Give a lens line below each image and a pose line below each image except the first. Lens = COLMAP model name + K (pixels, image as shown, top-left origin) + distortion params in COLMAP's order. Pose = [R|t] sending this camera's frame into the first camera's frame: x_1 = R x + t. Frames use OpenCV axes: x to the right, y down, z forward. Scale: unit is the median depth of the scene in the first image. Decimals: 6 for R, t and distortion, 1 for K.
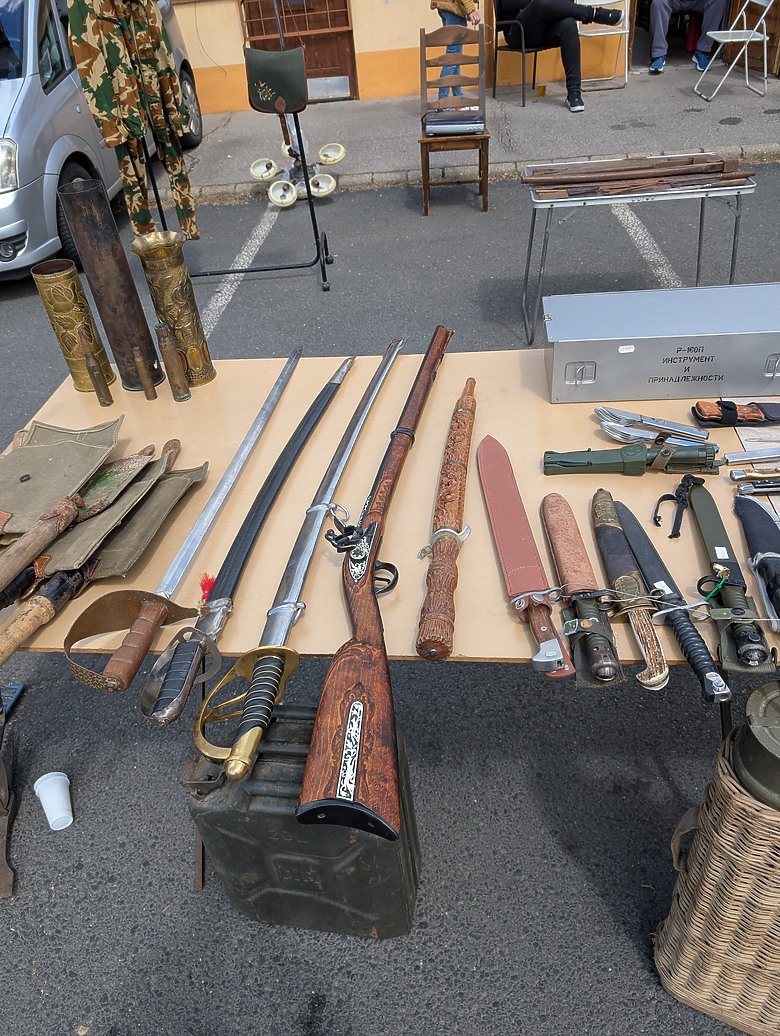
lens RADIAL K [[732.5, 0, 394.2], [0, 732.5, 520.9], [0, 0, 1]] dist [-0.011129, -0.002641]
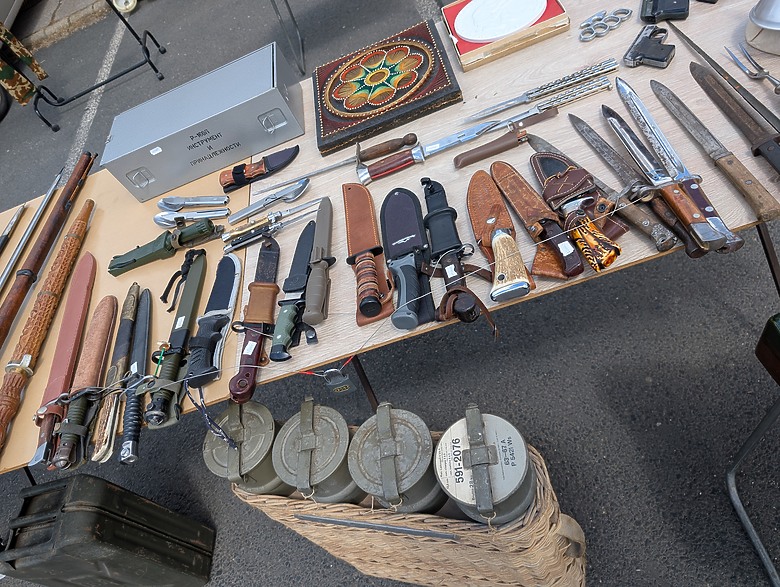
lens RADIAL K [[556.2, 0, 389.1], [0, 556.2, 291.4], [0, 0, 1]] dist [-0.011617, -0.008012]
pose [[0.938833, -0.341847, -0.041626, 0.652586], [0.343781, 0.923274, 0.171403, -0.037130], [-0.020161, -0.175229, 0.984321, 0.009914]]
